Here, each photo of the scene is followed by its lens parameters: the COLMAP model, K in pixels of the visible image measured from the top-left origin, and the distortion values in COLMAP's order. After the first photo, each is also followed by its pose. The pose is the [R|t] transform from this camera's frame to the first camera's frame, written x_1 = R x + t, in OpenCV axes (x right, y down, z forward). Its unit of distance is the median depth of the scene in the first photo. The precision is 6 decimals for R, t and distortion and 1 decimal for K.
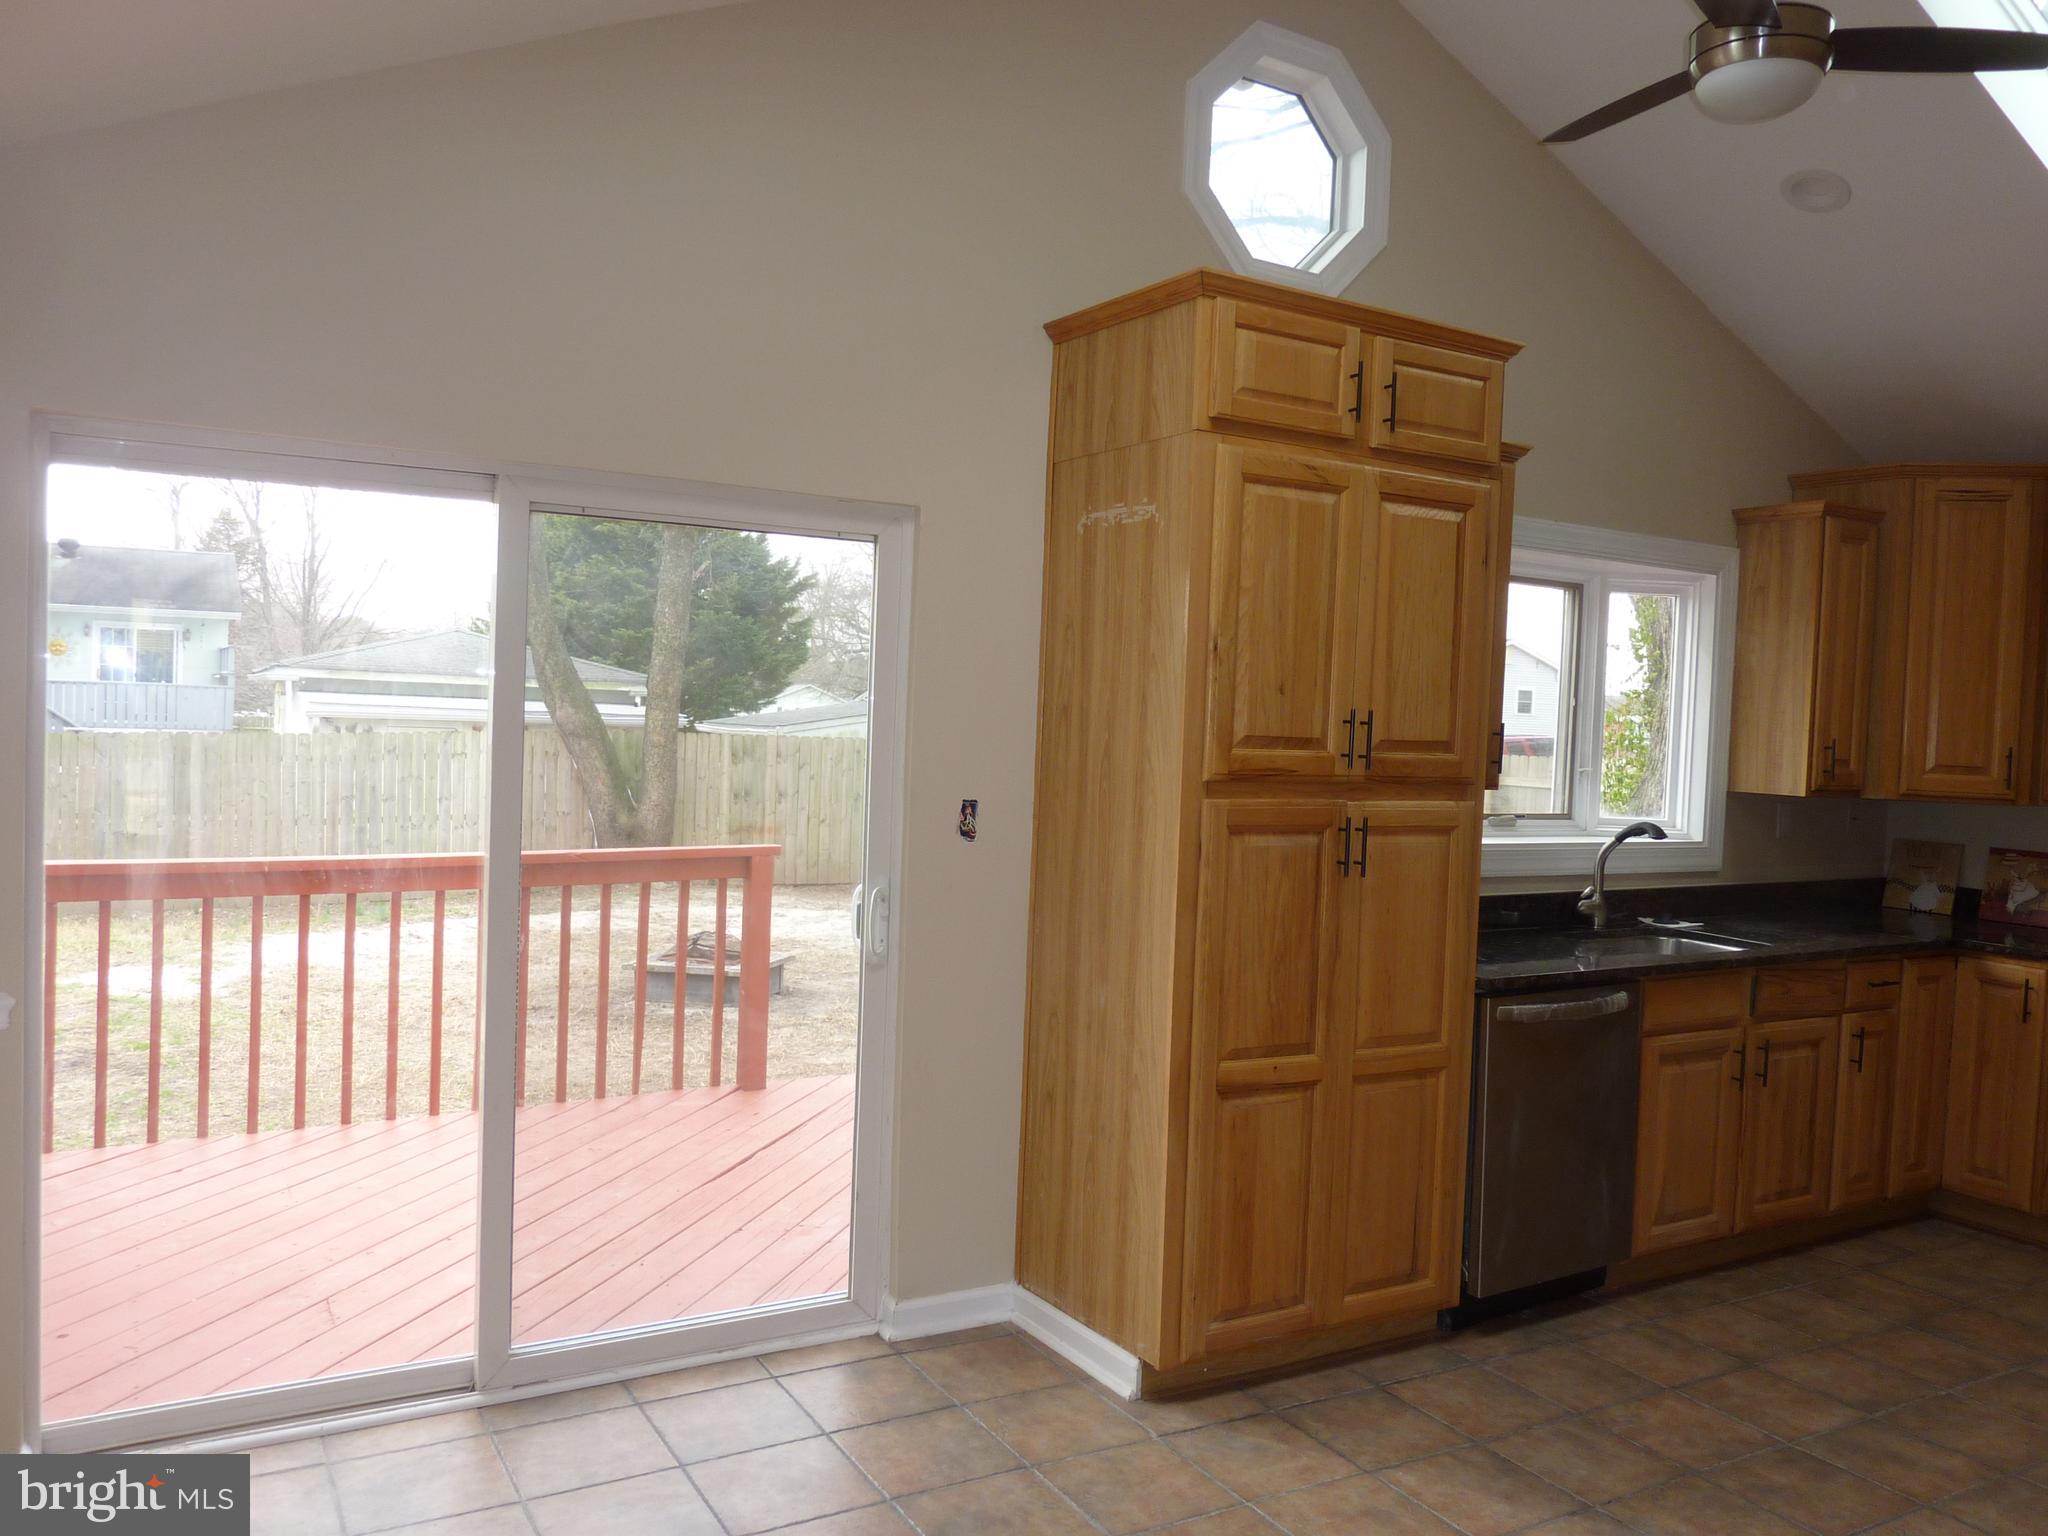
lens RADIAL K [[1561.1, 0, 1032.7], [0, 1561.1, 762.6], [0, 0, 1]] dist [-0.022834, -0.011218]
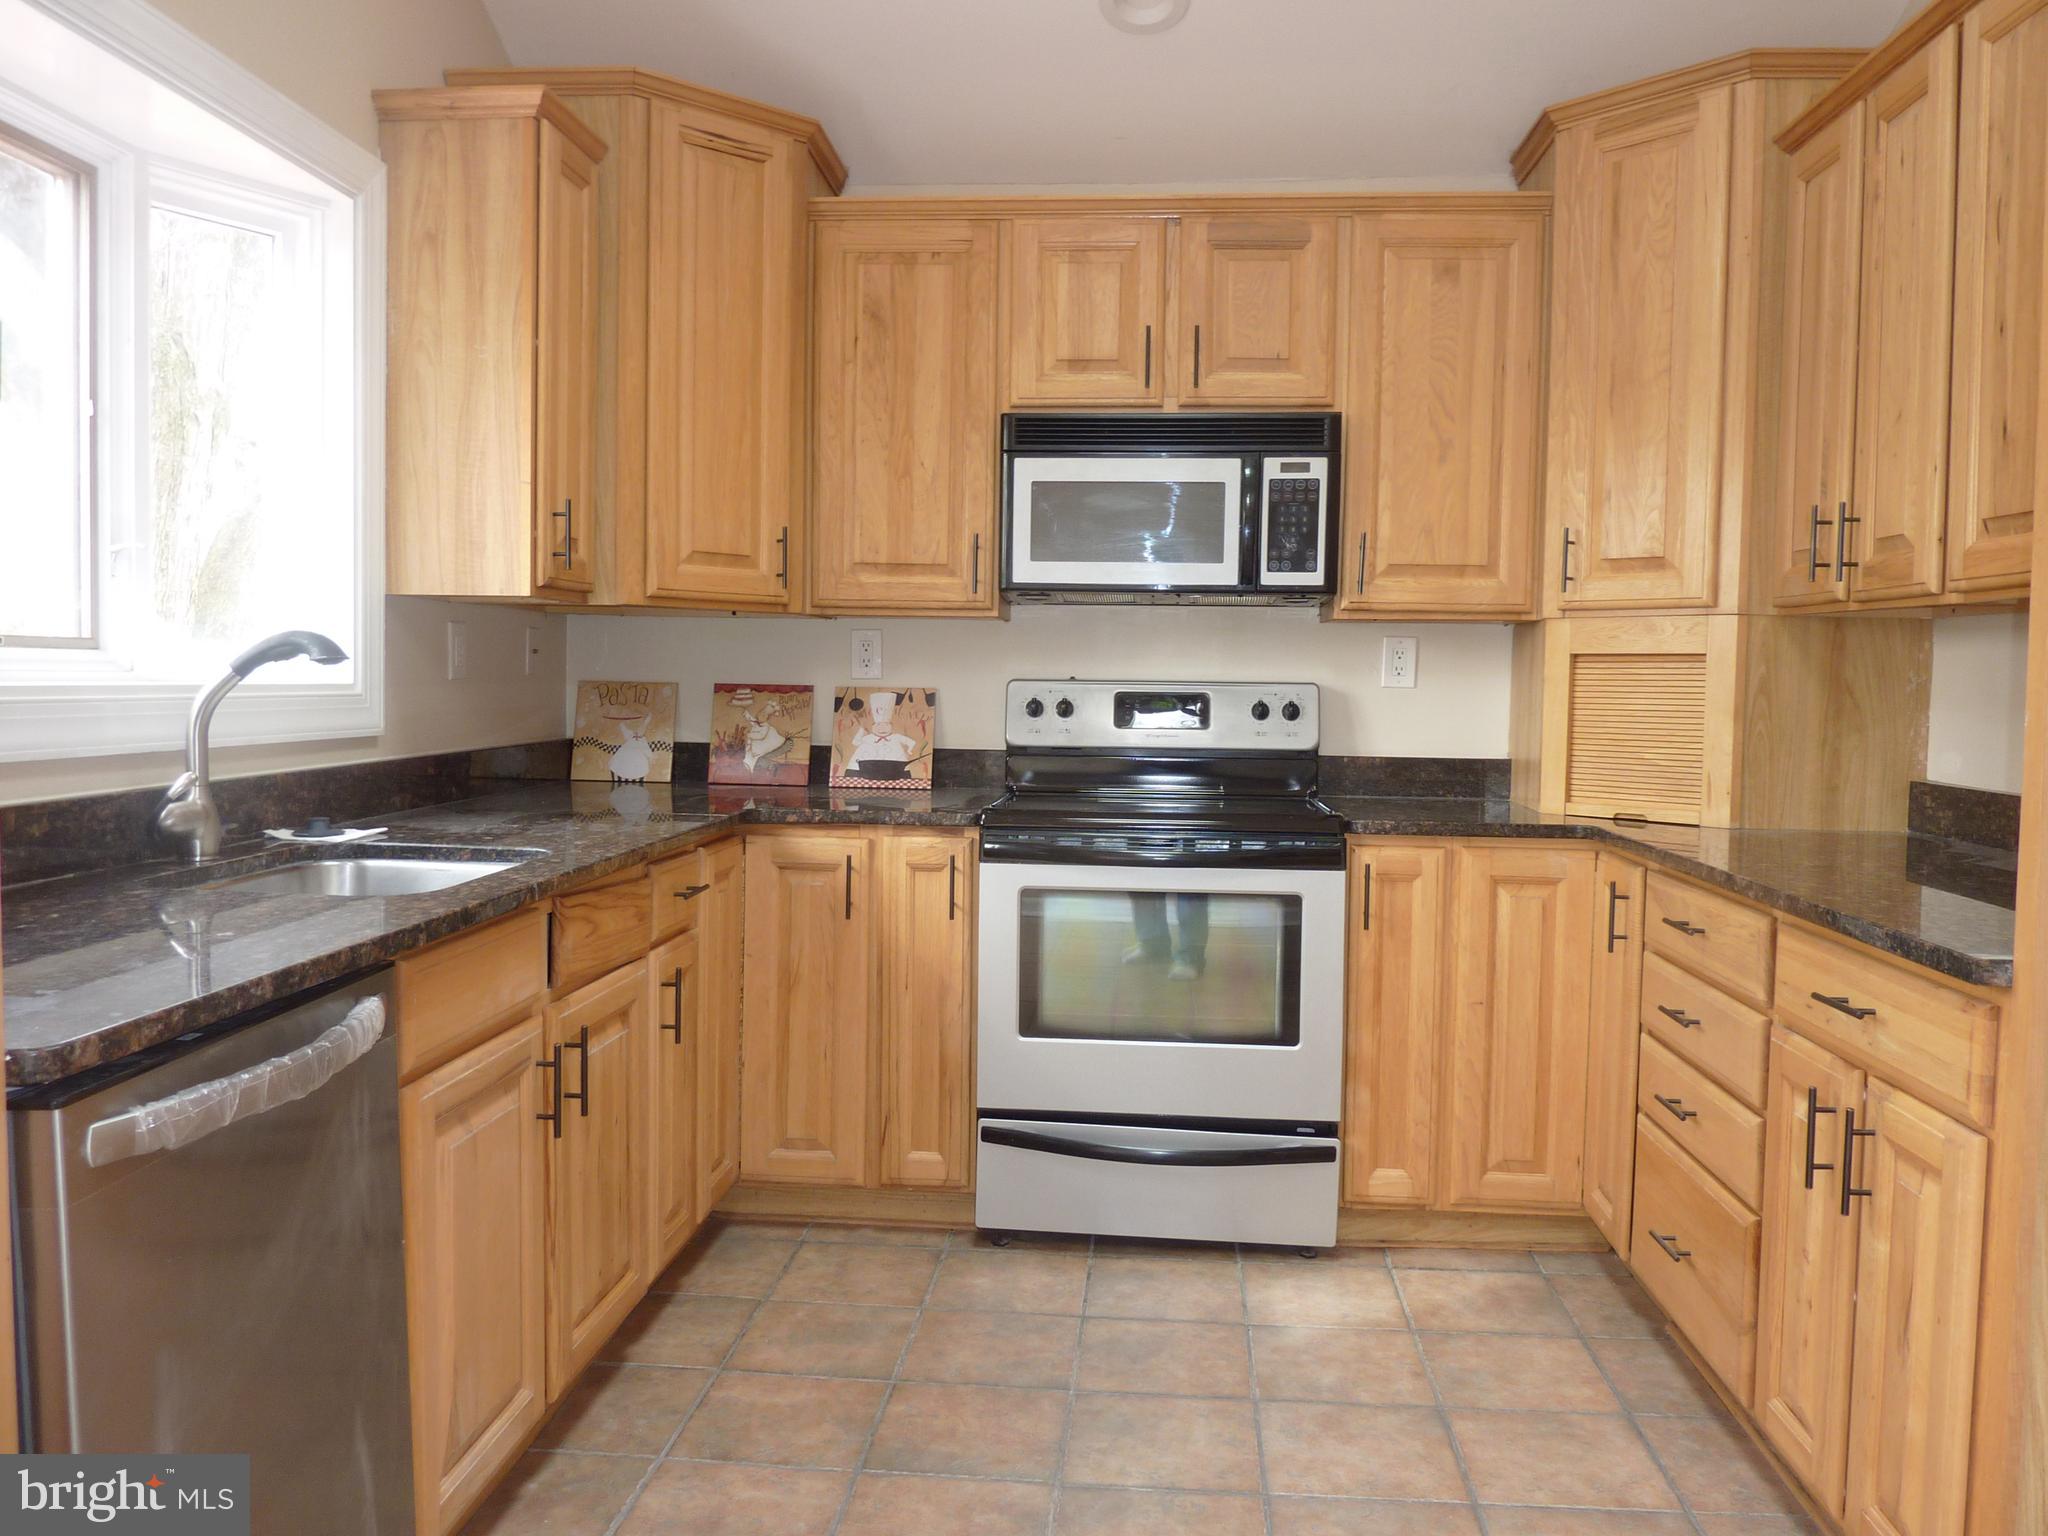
lens RADIAL K [[1561.1, 0, 1037.1], [0, 1561.1, 761.3], [0, 0, 1]] dist [-0.022834, -0.011218]
pose [[0.569572, -0.074325, 0.818574, 0.118516], [0.030821, 0.997134, 0.069093, 0.049786], [-0.821363, -0.014124, 0.570231, 0.504590]]
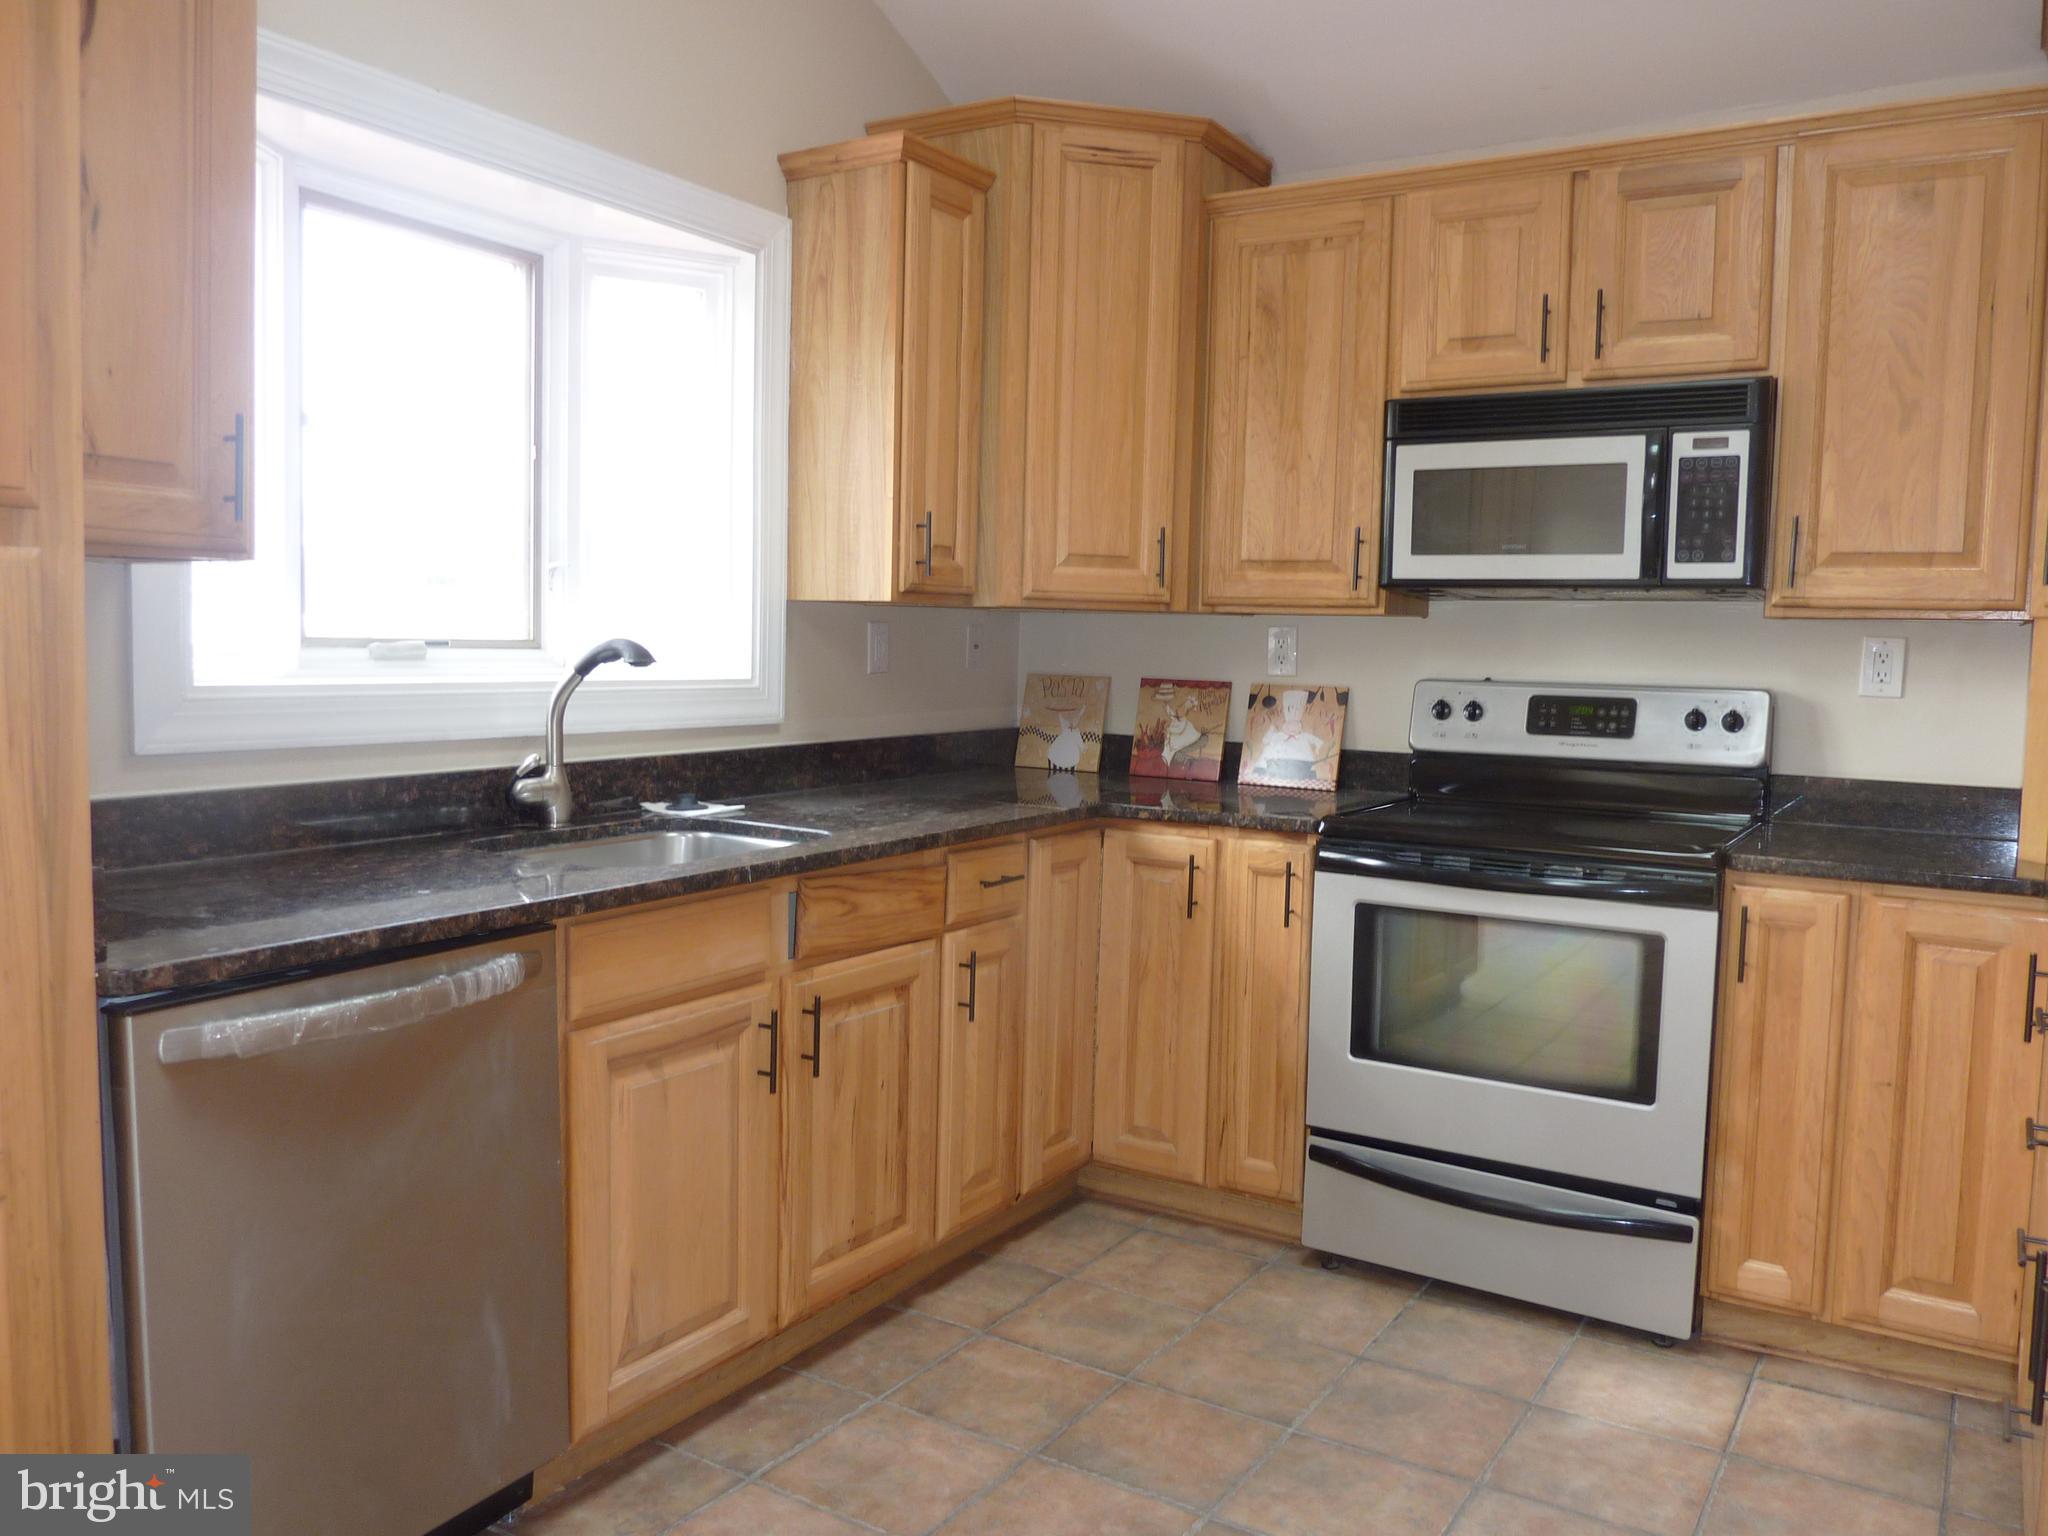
lens RADIAL K [[1561.1, 0, 1036.4], [0, 1561.1, 762.0], [0, 0, 1]] dist [-0.022834, -0.011218]
pose [[0.883467, -0.055732, 0.465166, 0.245615], [0.025486, 0.997146, 0.071065, 0.044479], [-0.467799, -0.050928, 0.882366, 0.394349]]
